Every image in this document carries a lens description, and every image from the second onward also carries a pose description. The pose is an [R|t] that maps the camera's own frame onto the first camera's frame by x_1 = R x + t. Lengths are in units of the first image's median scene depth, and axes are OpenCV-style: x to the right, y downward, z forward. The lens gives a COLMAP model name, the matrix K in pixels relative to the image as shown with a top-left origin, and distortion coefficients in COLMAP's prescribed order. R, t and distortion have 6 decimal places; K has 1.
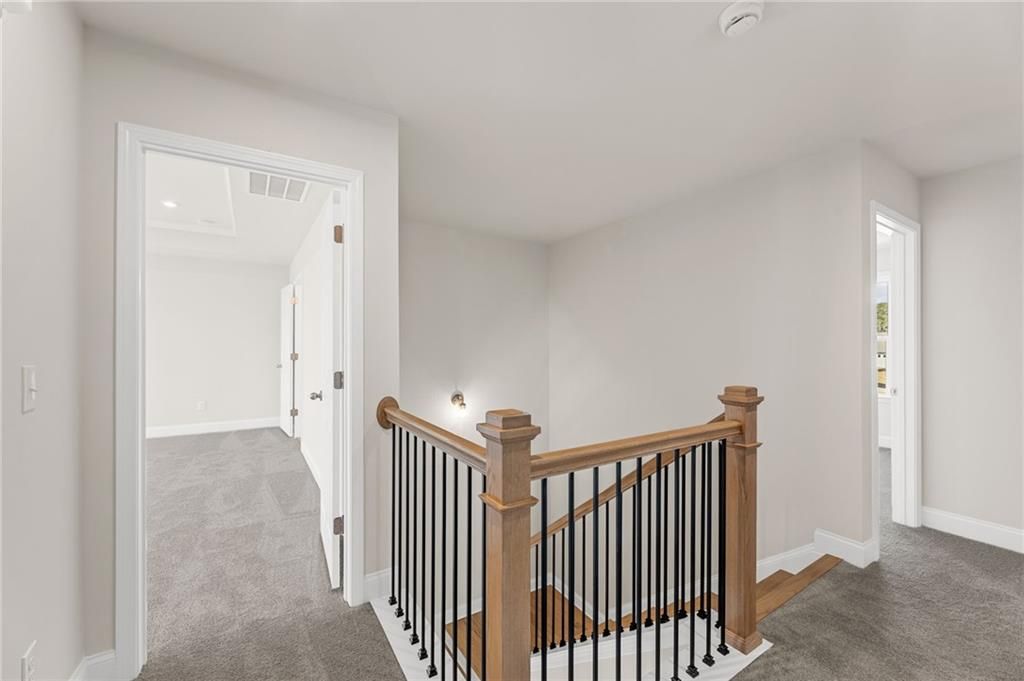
lens RADIAL K [[425.5, 0, 518.1], [0, 425.5, 342.4], [0, 0, 1]] dist [-0.001028, -0.000166]
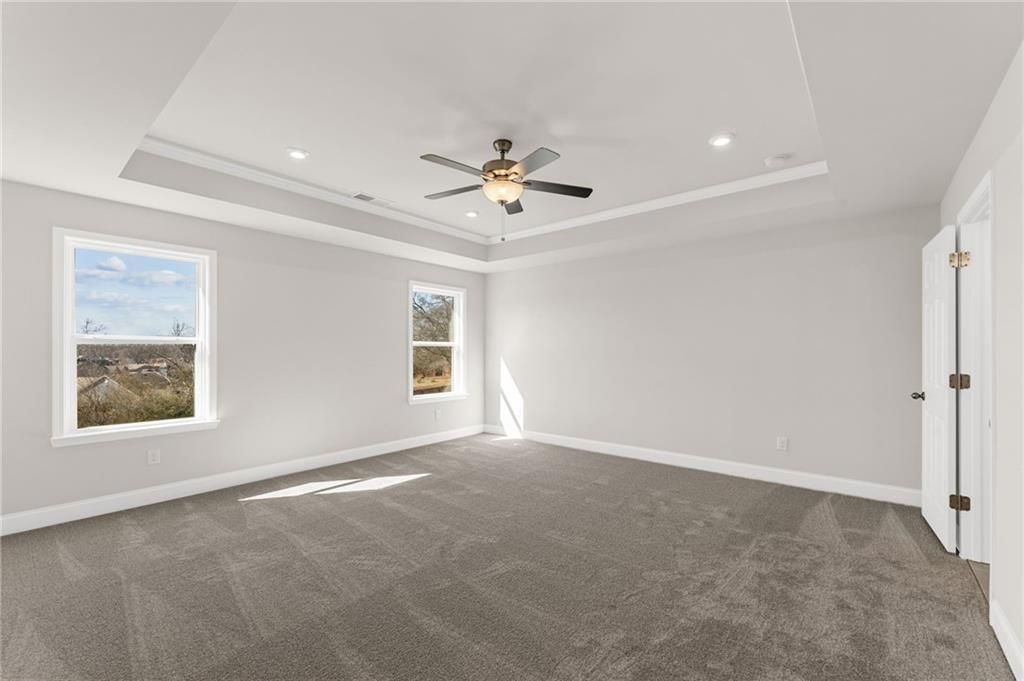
lens RADIAL K [[425.5, 0, 516.7], [0, 425.5, 348.5], [0, 0, 1]] dist [-0.001028, -0.000166]
pose [[0.308137, -0.005054, -0.951329, -0.235452], [0.000877, 0.999987, -0.005028, 0.000207], [0.951342, 0.000715, 0.308138, 0.400797]]
